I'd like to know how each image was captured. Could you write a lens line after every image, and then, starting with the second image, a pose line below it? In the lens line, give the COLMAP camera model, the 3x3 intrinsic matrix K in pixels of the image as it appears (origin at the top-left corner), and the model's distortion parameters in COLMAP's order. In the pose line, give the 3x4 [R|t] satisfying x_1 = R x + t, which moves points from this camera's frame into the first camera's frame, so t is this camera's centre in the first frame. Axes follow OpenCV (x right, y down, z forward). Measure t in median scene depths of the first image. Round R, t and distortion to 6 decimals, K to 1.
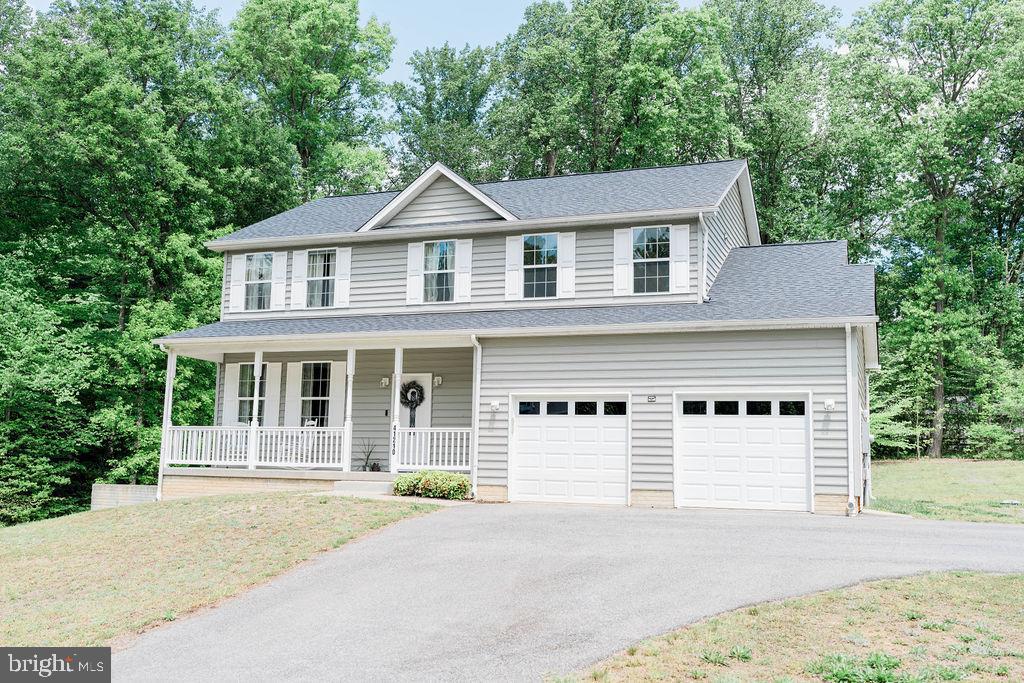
lens RADIAL K [[984.7, 0, 512.0], [0, 984.7, 341.5], [0, 0, 1]] dist [-0.002358, 0.005645]
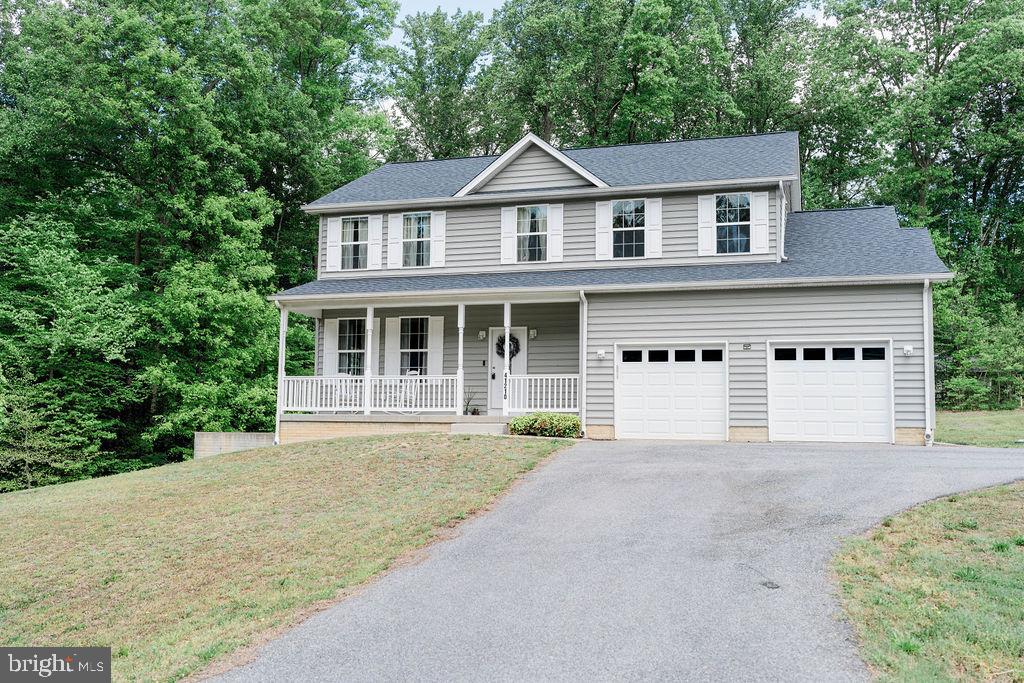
lens RADIAL K [[984.7, 0, 512.0], [0, 984.7, 341.5], [0, 0, 1]] dist [-0.002358, 0.005645]
pose [[0.998594, -0.004149, 0.052848, -0.149395], [0.002174, 0.999298, 0.037388, 0.007477], [-0.052966, -0.037221, 0.997902, -0.091383]]
